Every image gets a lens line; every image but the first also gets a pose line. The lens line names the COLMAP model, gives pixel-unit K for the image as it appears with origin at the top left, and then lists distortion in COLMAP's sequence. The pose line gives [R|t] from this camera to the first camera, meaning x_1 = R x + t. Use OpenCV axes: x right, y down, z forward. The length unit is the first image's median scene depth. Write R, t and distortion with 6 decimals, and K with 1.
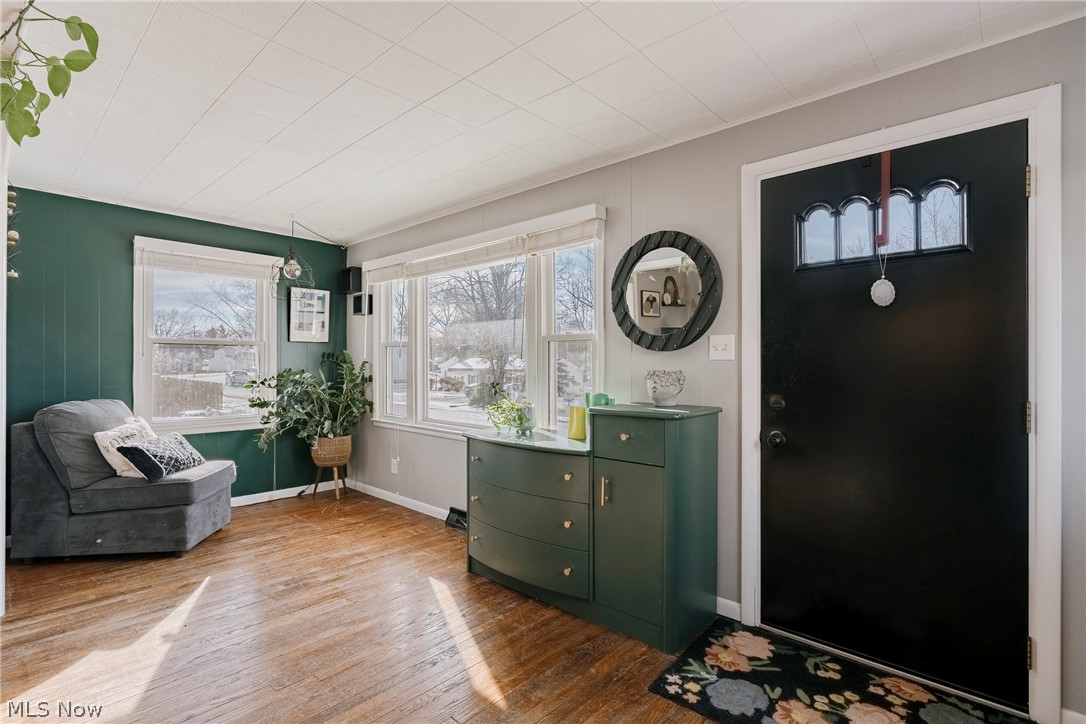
lens RADIAL K [[523.2, 0, 545.2], [0, 523.2, 361.1], [0, 0, 1]] dist [-0.002550, 0.000633]
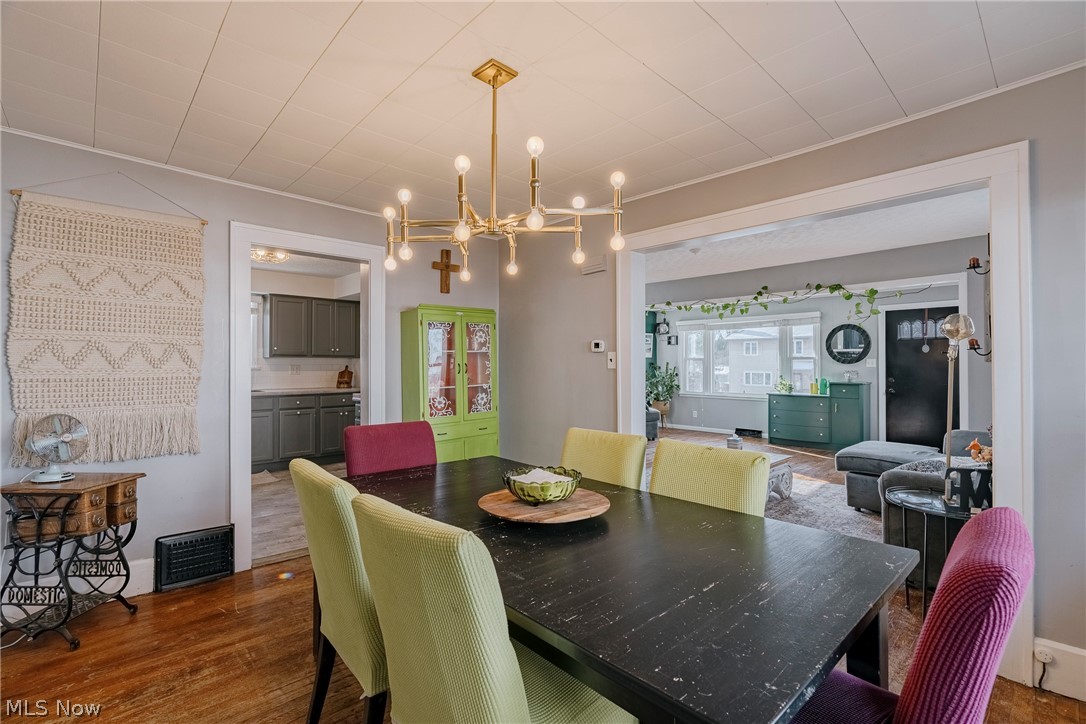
lens RADIAL K [[500.2, 0, 543.9], [0, 500.2, 361.7], [0, 0, 1]] dist [-0.014508, 0.000500]
pose [[0.997347, -0.002851, -0.072742, -1.434542], [0.002940, 0.999995, 0.001130, -0.046380], [0.072739, -0.001340, 0.997350, -2.157277]]
